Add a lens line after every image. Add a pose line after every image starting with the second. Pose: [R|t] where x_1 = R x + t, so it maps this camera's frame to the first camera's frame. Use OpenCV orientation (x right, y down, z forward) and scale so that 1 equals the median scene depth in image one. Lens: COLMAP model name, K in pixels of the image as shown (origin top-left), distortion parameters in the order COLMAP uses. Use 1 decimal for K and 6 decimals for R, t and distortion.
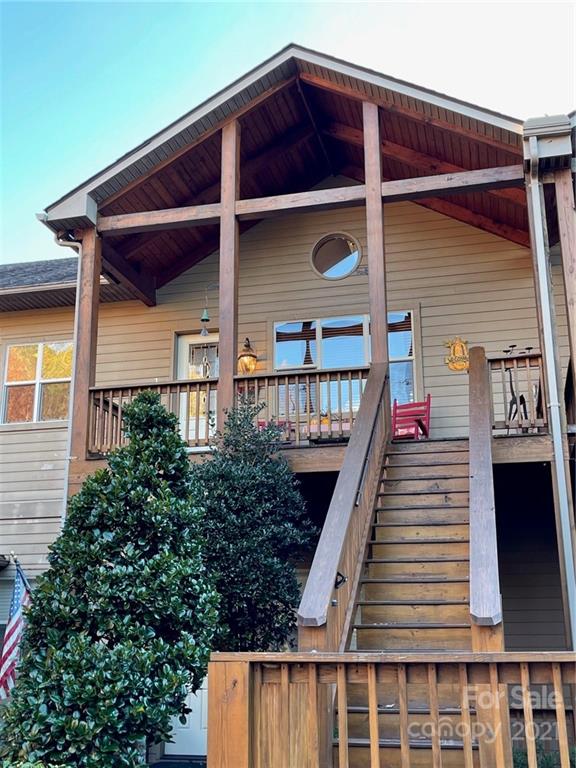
lens RADIAL K [[893.5, 0, 288.0], [0, 893.5, 384.0], [0, 0, 1]] dist [0.020044, 0.009670]
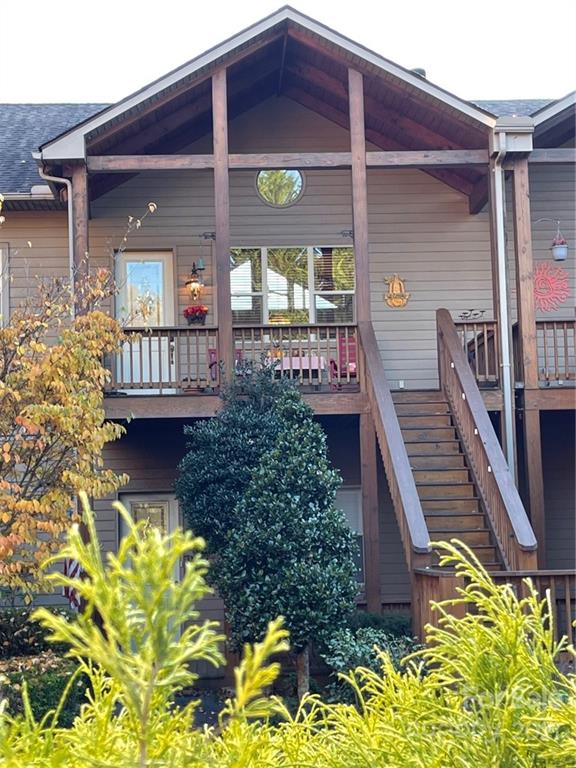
lens RADIAL K [[1346.3, 0, 288.0], [0, 1346.3, 384.0], [0, 0, 1]] dist [-0.013427, -0.115891]
pose [[0.957633, 0.012365, 0.287725, -0.447145], [-0.061015, 0.985109, 0.160741, -0.197546], [-0.281453, -0.171486, 0.944127, -0.570119]]
